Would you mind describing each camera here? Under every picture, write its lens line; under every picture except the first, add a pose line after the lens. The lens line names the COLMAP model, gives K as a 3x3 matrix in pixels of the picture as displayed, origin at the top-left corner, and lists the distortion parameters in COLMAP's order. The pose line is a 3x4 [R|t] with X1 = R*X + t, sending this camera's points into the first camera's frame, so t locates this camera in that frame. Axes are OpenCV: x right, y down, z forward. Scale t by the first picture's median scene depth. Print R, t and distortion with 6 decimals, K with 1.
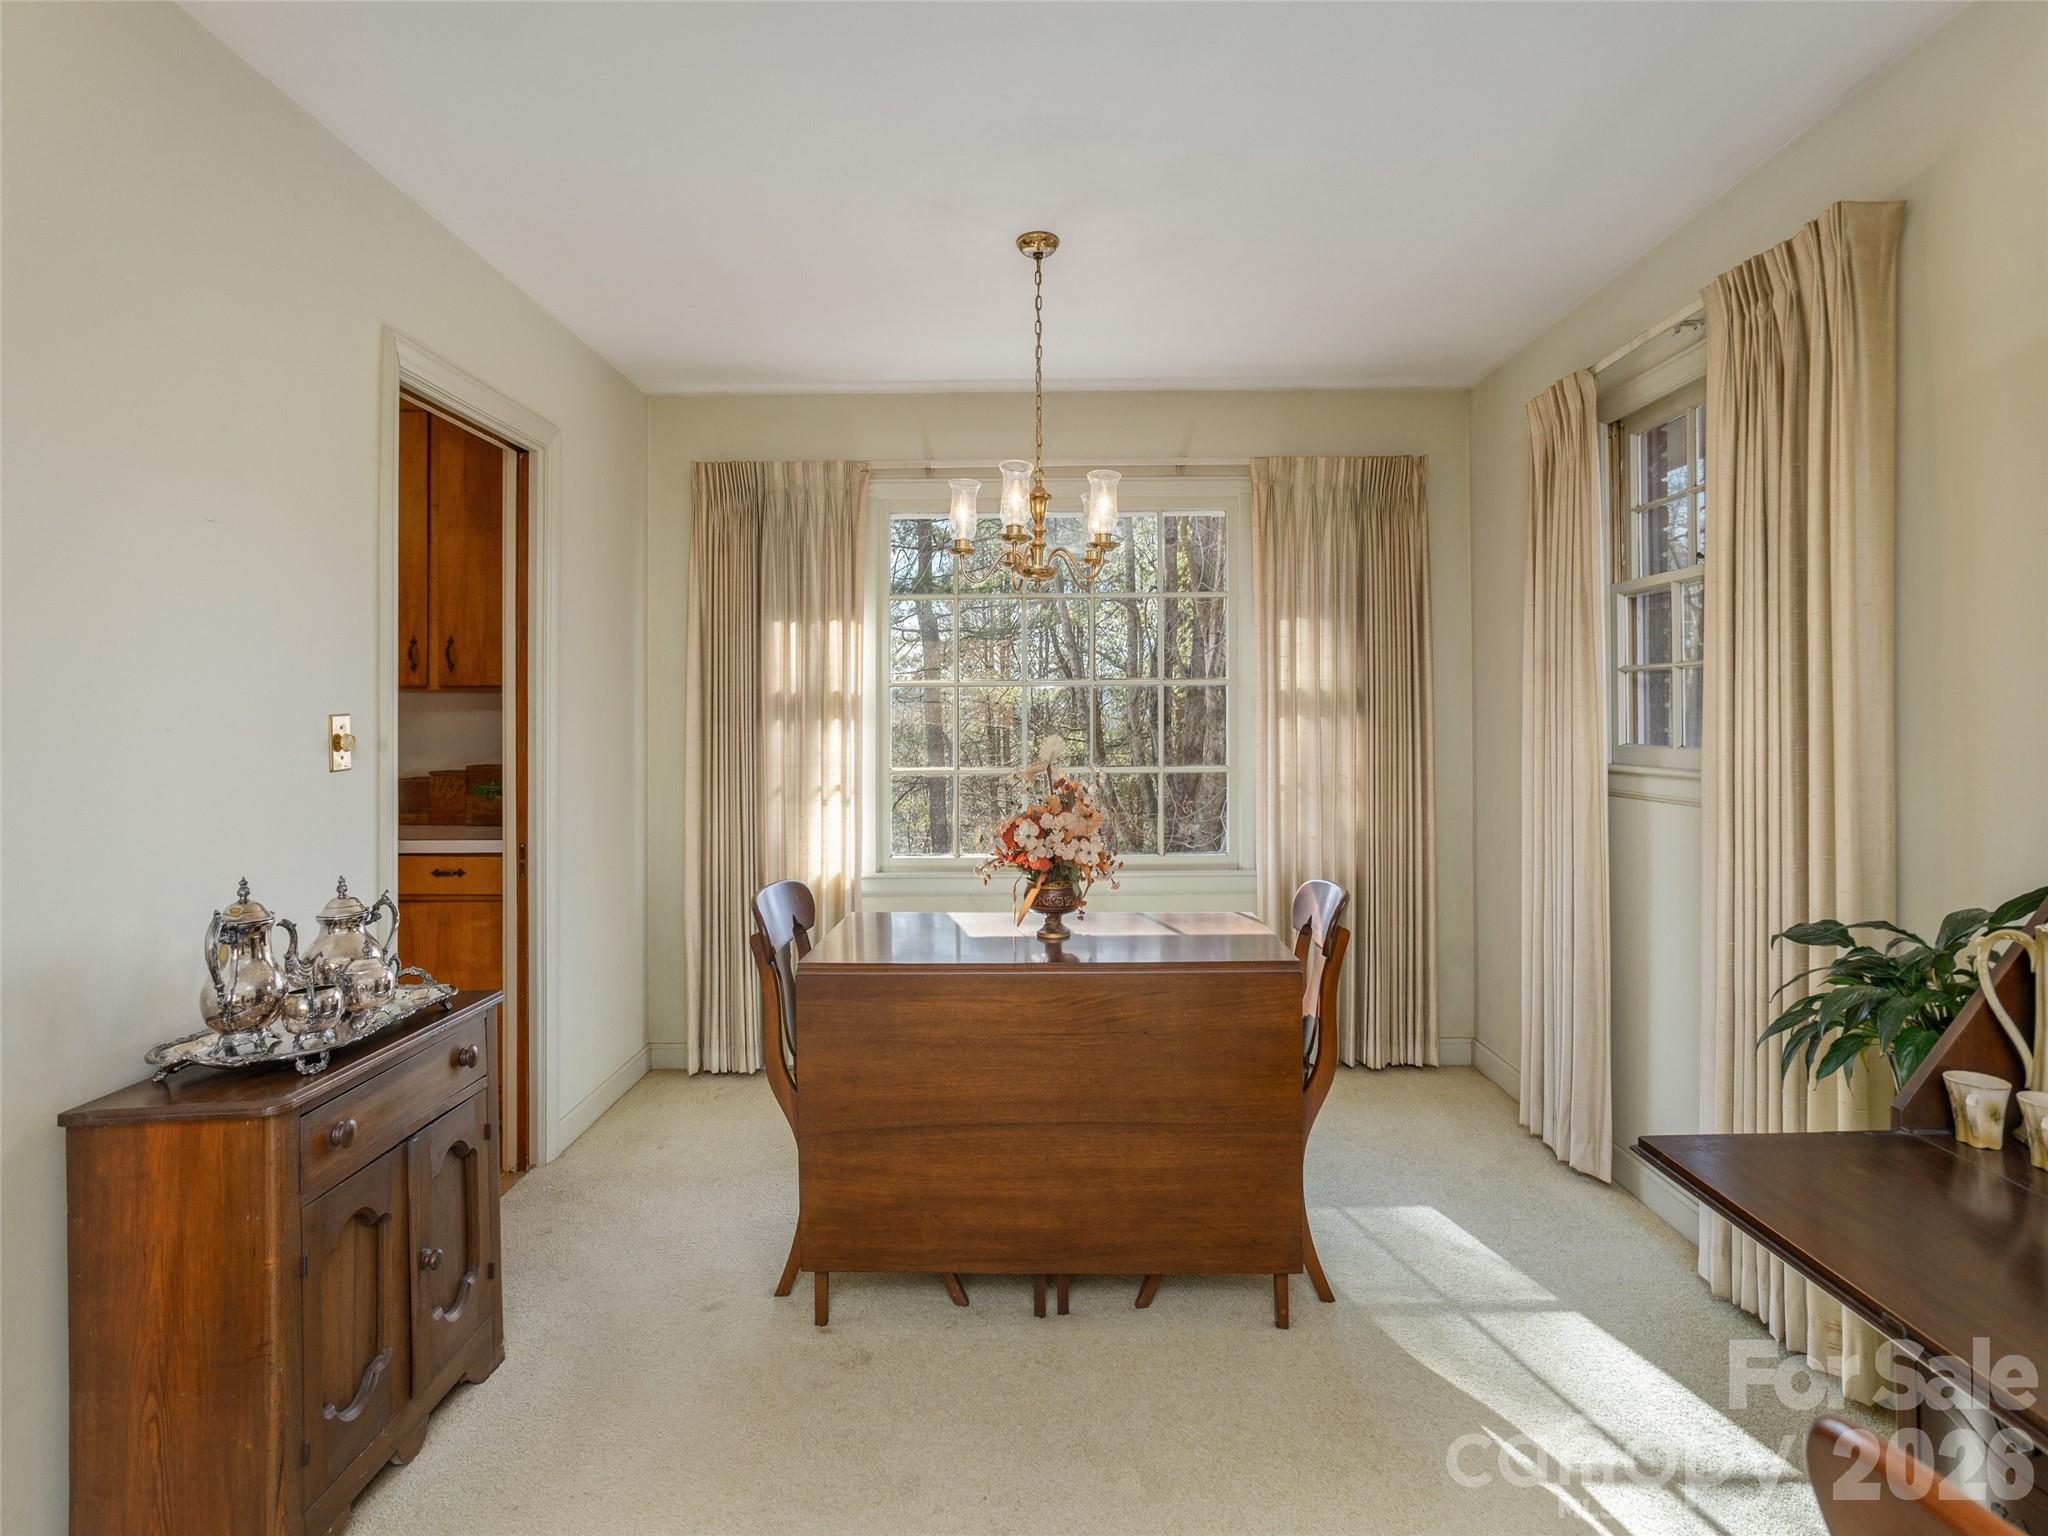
lens RADIAL K [[995.5, 0, 1037.5], [0, 995.5, 706.0], [0, 0, 1]] dist [-0.014585, 0.010710]
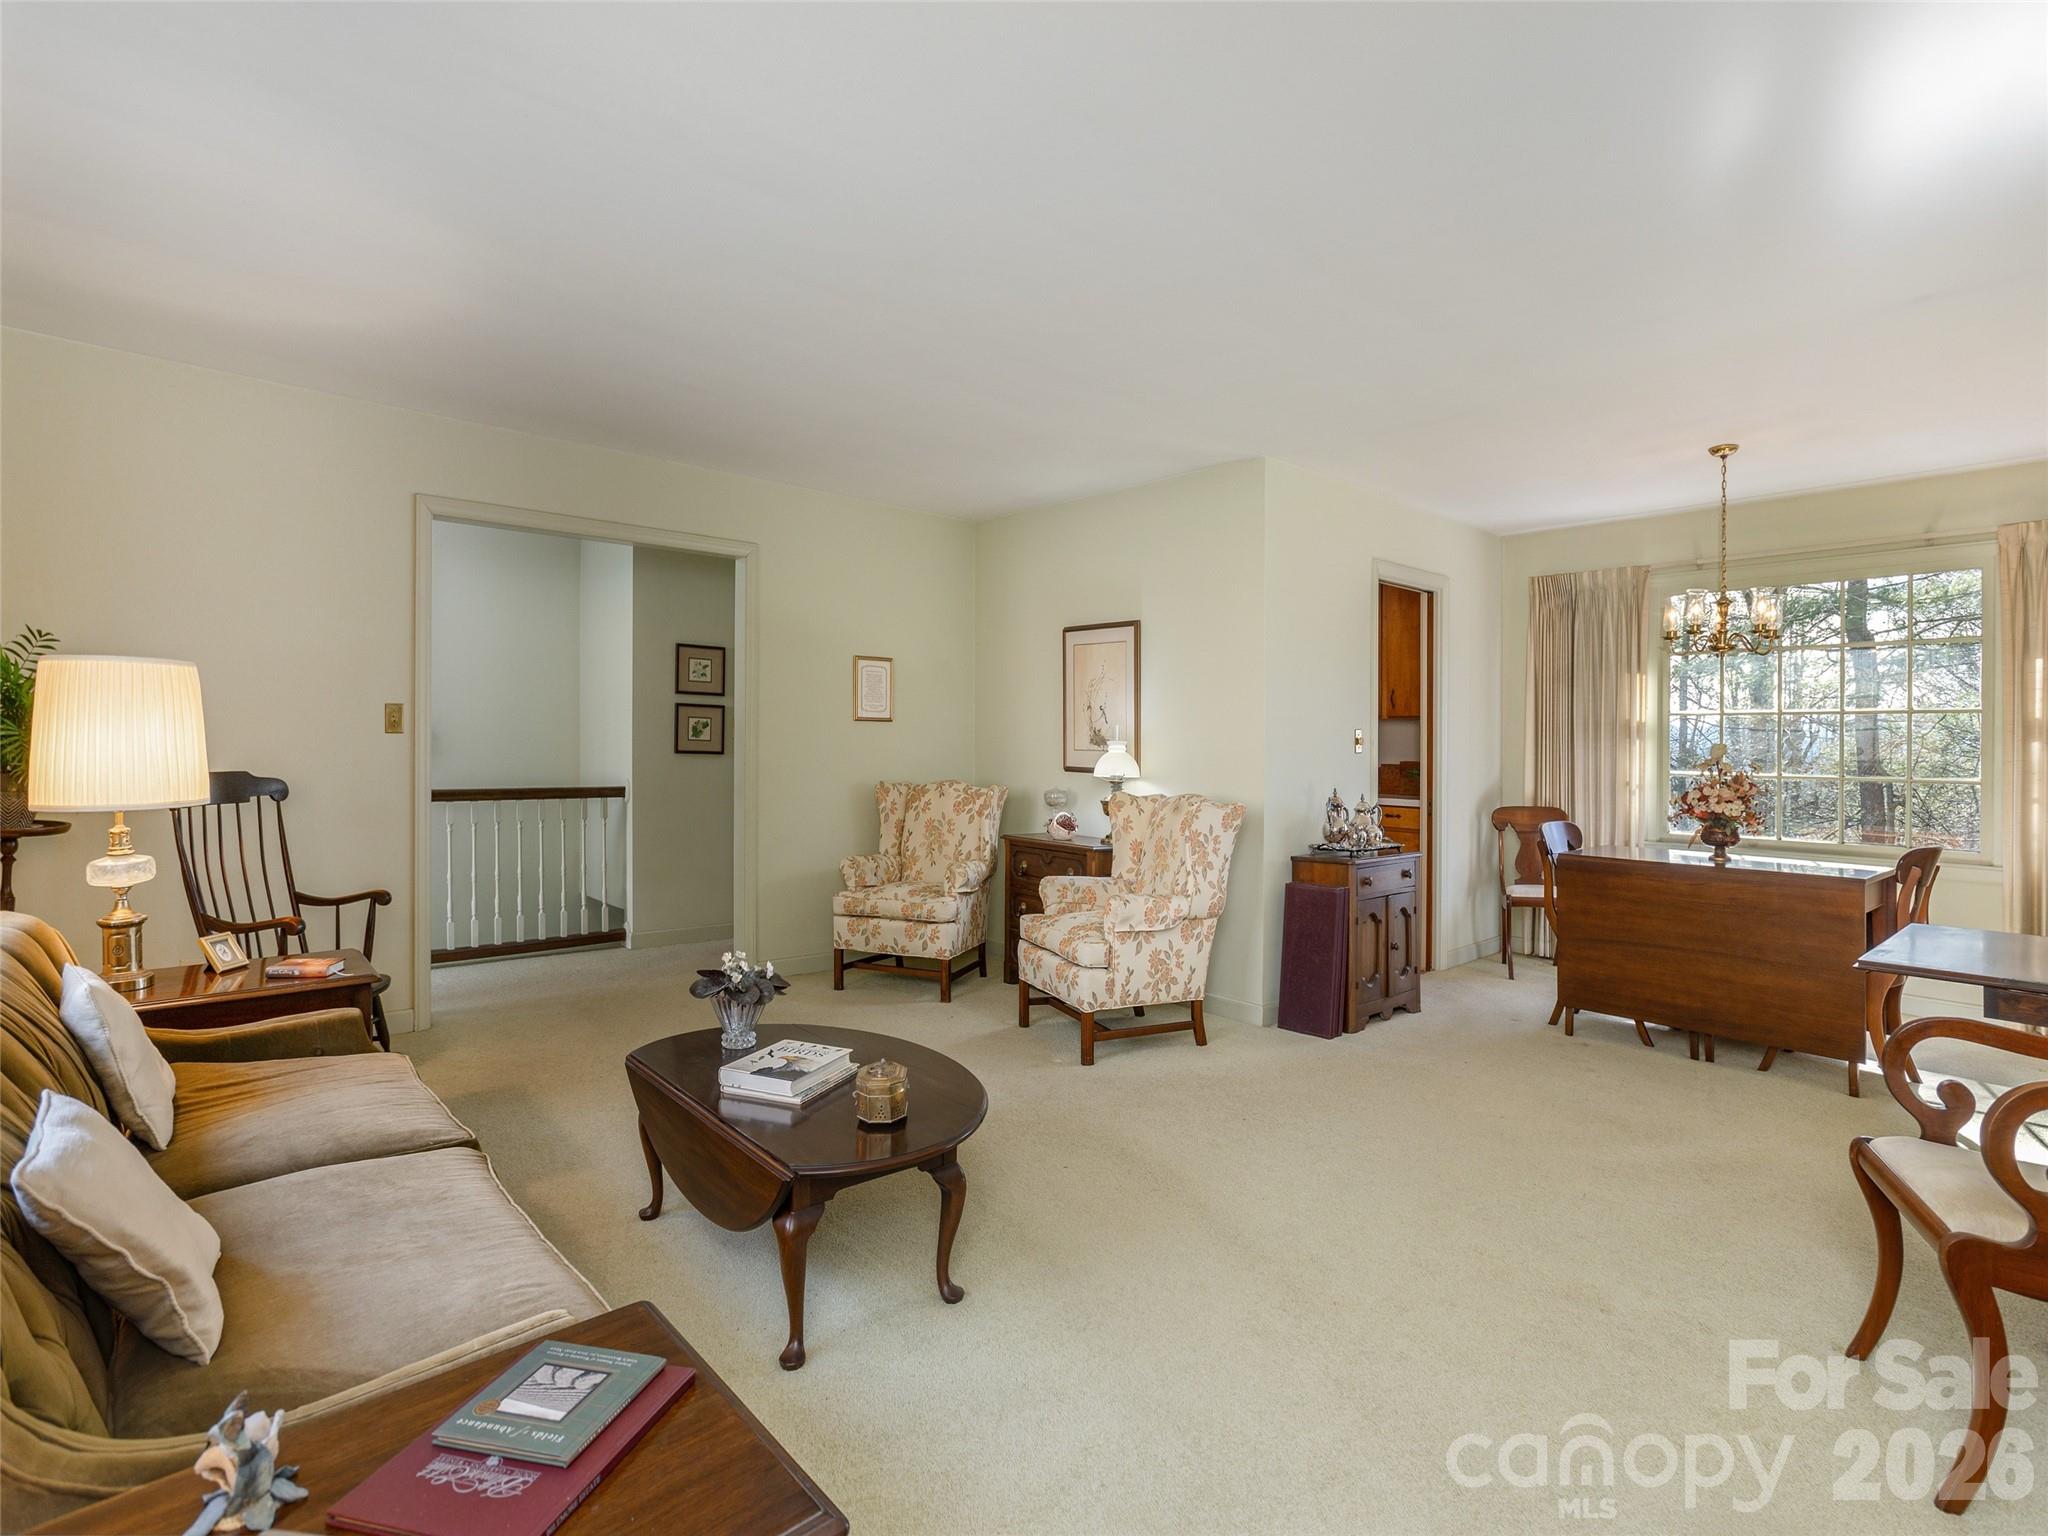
lens RADIAL K [[995.5, 0, 1077.2], [0, 995.5, 730.4], [0, 0, 1]] dist [-0.014585, 0.010710]
pose [[0.683642, 0.004003, -0.729807, 0.535397], [-0.006822, 0.999976, -0.000905, 0.016050], [0.729786, 0.005597, 0.683653, -1.044646]]
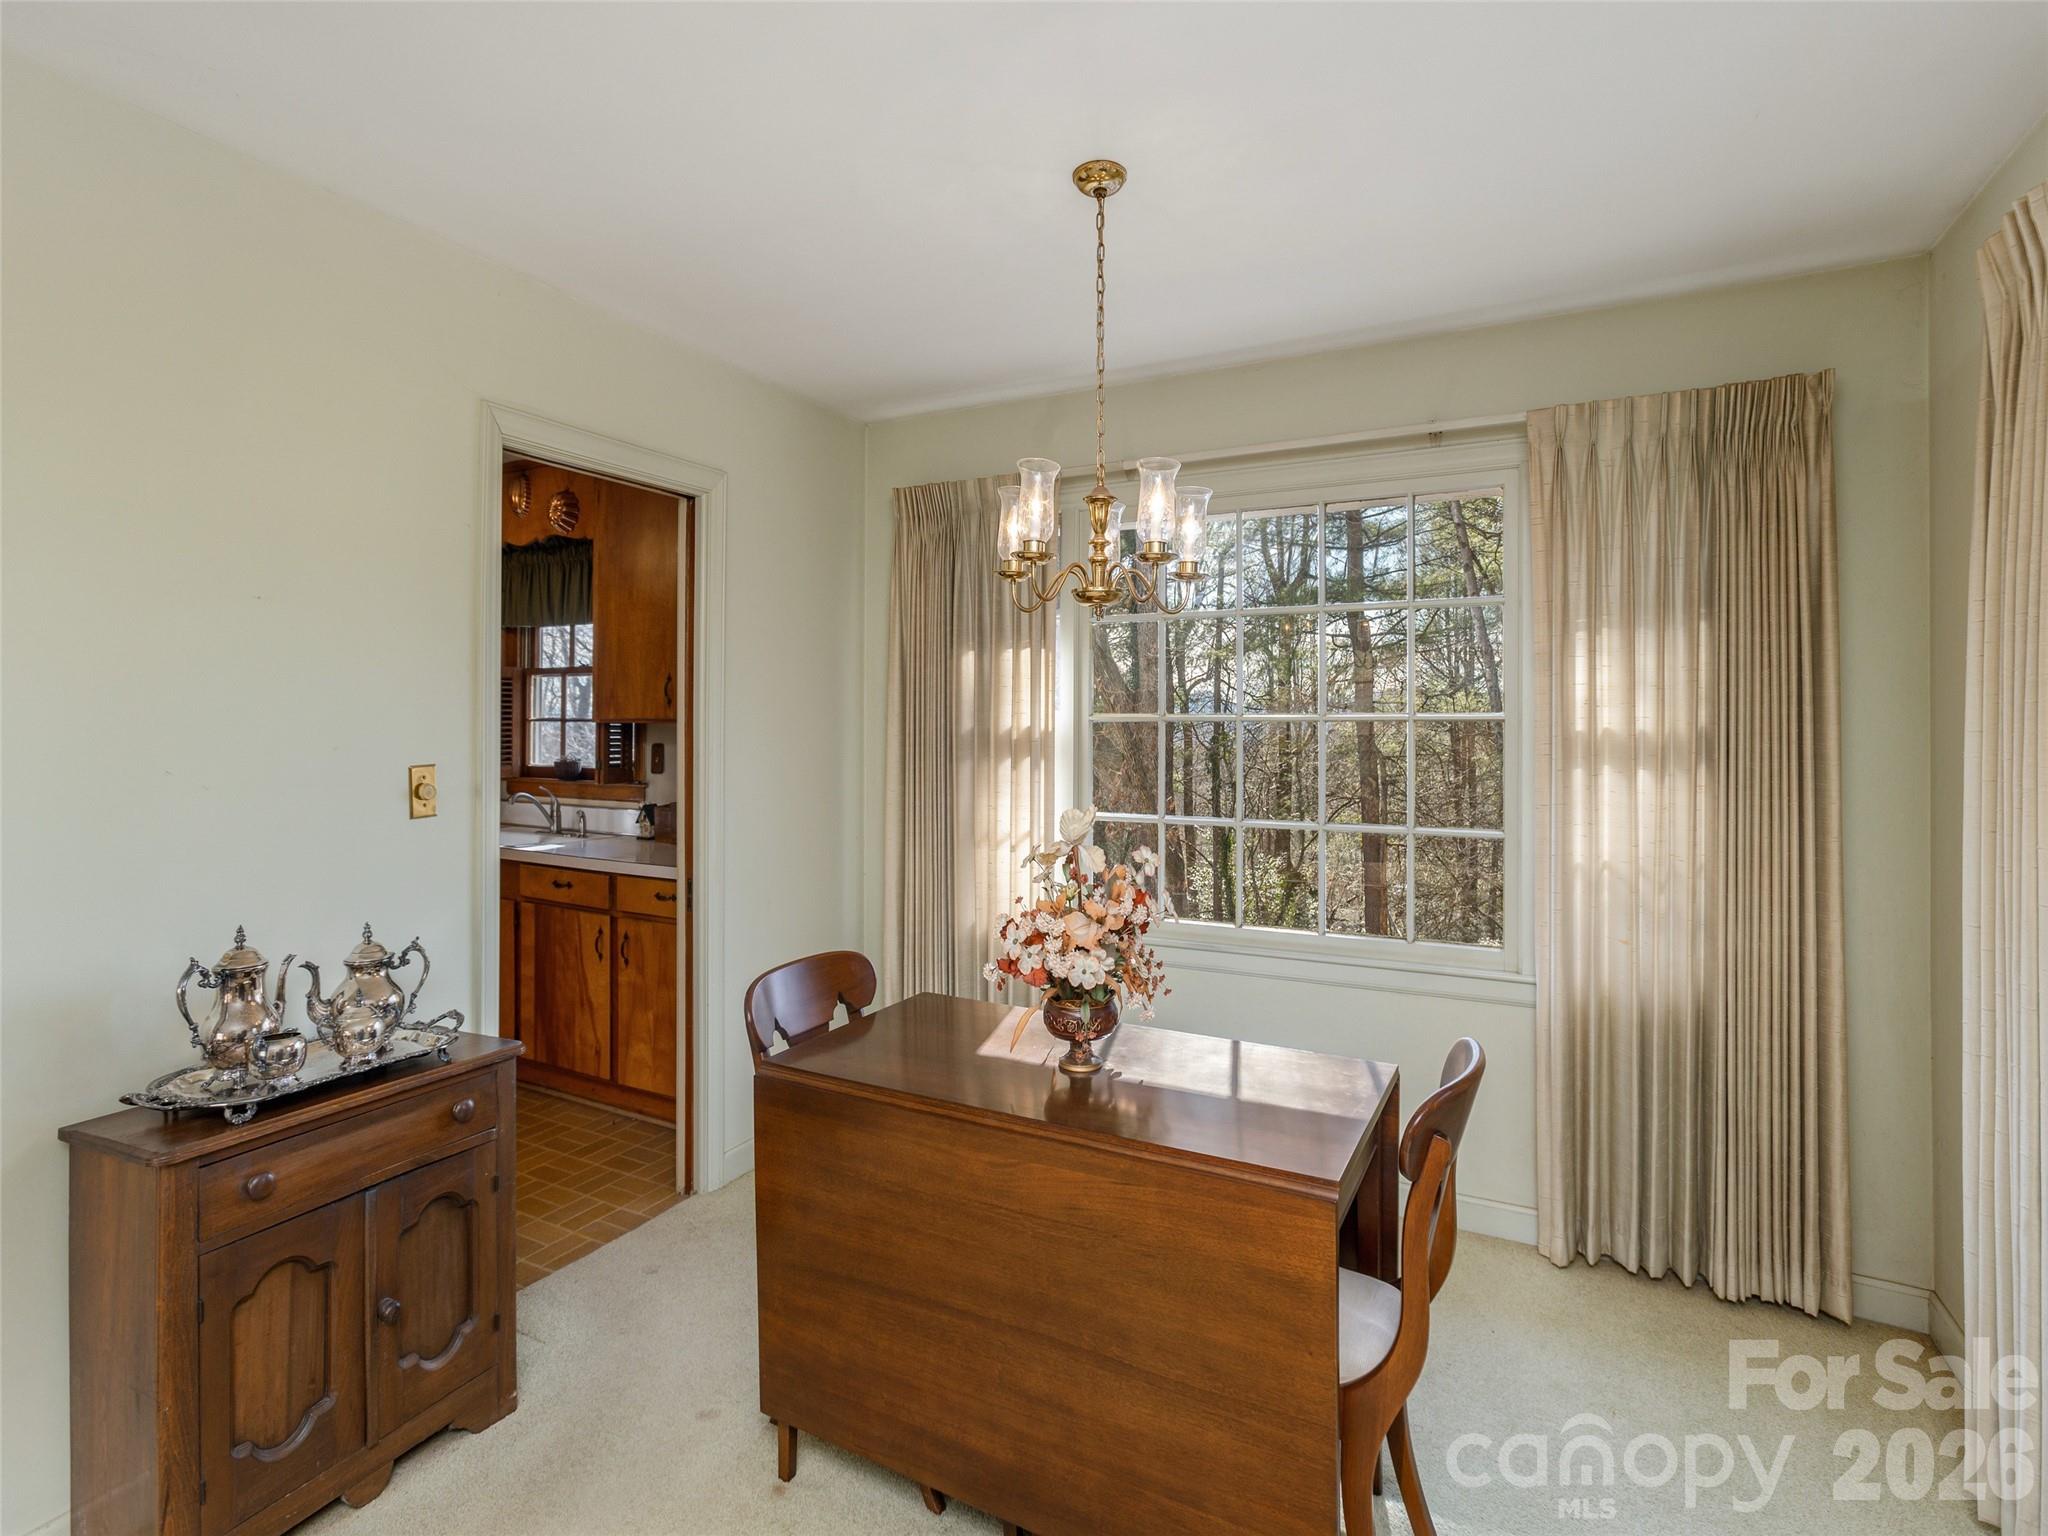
lens RADIAL K [[995.5, 0, 1042.4], [0, 995.5, 713.9], [0, 0, 1]] dist [-0.014585, 0.010710]
pose [[0.894819, 0.003921, -0.446411, 0.353348], [-0.001925, 0.999986, 0.004924, -0.050045], [0.446424, -0.003546, 0.894814, 0.309315]]
